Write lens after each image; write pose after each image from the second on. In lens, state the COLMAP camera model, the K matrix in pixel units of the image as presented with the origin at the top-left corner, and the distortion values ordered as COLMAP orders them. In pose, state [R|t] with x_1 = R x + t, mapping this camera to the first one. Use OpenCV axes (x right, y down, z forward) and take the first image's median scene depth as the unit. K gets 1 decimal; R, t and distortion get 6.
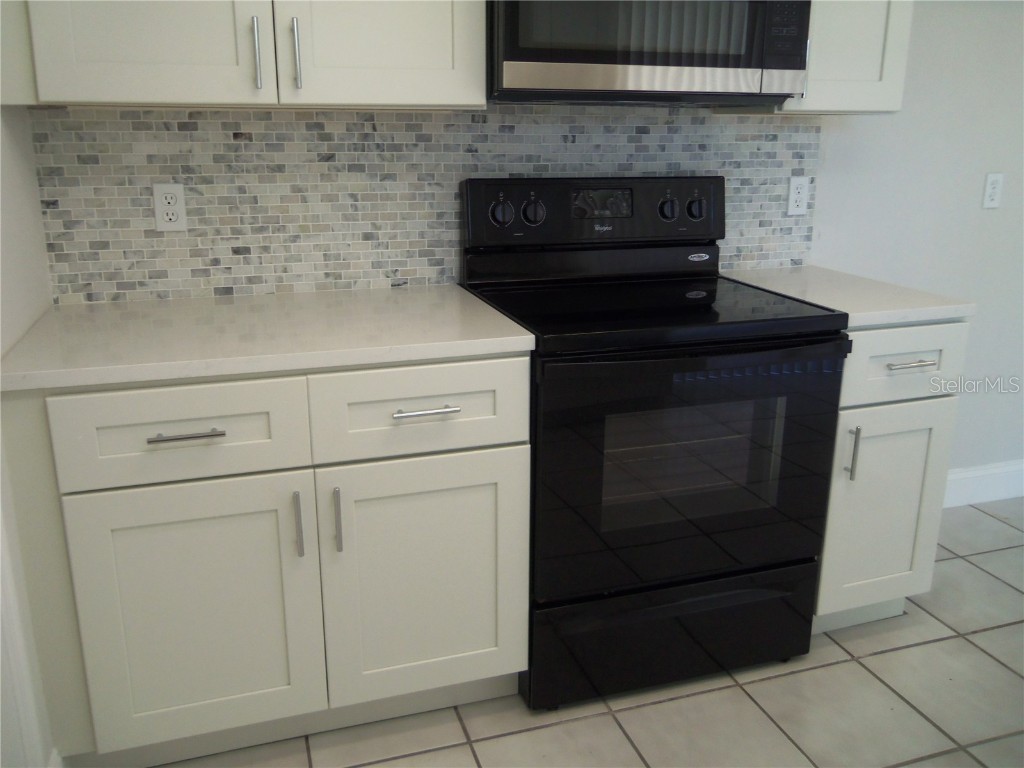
lens RADIAL K [[862.4, 0, 503.7], [0, 862.4, 366.4], [0, 0, 1]] dist [-0.029439, 0.051118]
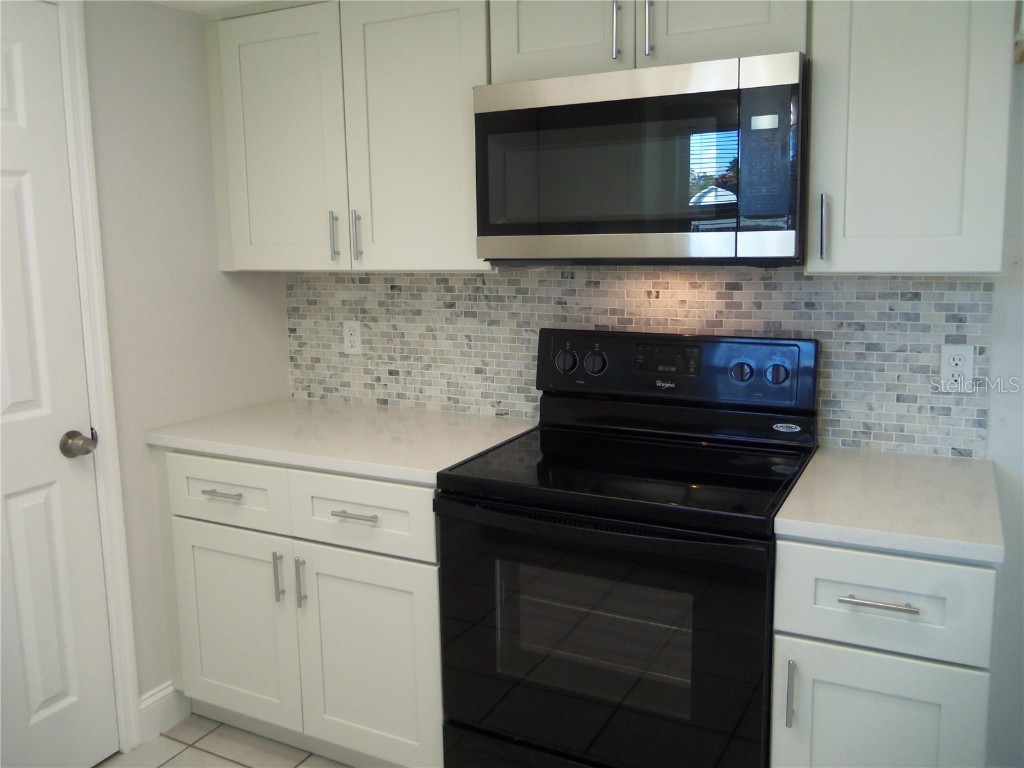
lens RADIAL K [[862.4, 0, 503.7], [0, 862.4, 366.4], [0, 0, 1]] dist [-0.029439, 0.051118]
pose [[0.697613, 0.089386, -0.710877, 0.716651], [-0.172688, 0.983914, -0.045748, -0.109230], [0.695353, 0.154674, 0.701827, 0.189115]]
